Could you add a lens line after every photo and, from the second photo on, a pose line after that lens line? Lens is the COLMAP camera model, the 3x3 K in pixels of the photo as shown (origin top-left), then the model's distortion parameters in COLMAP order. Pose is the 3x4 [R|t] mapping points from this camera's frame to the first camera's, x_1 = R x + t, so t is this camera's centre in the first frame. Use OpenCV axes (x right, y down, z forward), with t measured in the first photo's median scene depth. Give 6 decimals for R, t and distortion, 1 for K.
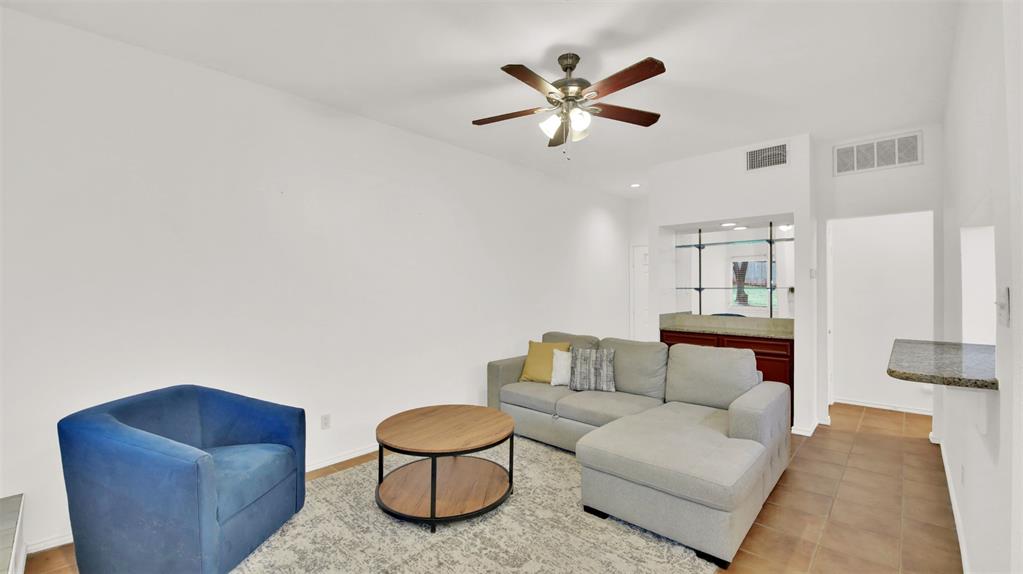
lens RADIAL K [[421.4, 0, 513.4], [0, 421.4, 288.5], [0, 0, 1]] dist [0.020037, 0.000003]
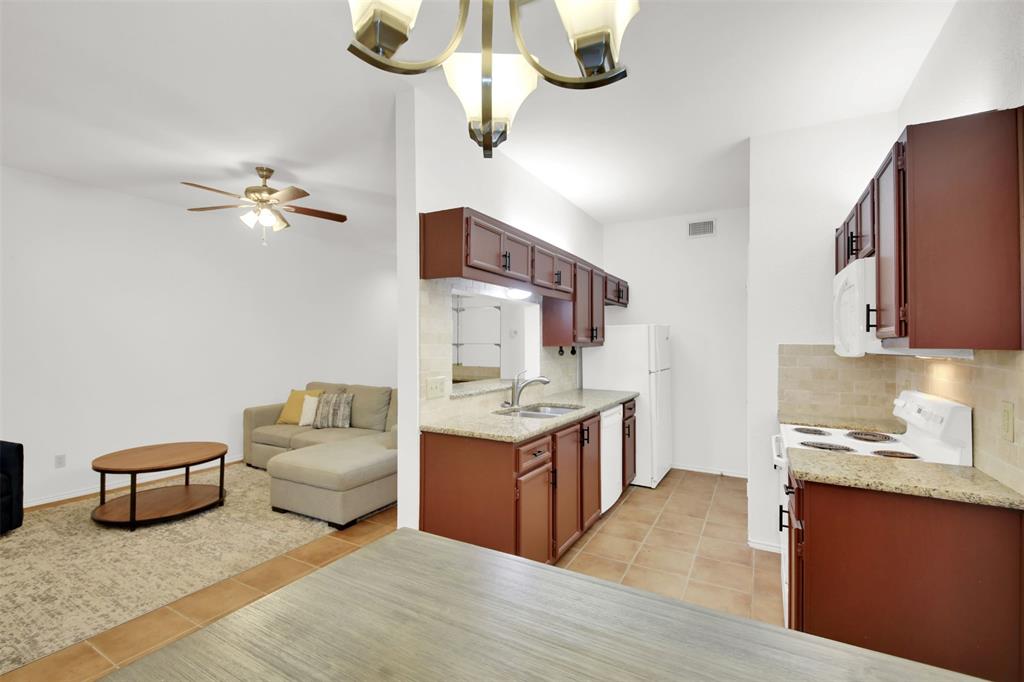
lens RADIAL K [[452.5, 0, 513.8], [0, 452.5, 338.7], [0, 0, 1]] dist [-0.009157, -0.003508]
pose [[0.972756, -0.000352, 0.231829, 0.547072], [0.001934, 0.999976, -0.006597, -0.006056], [-0.231822, 0.006866, 0.972734, -0.530125]]
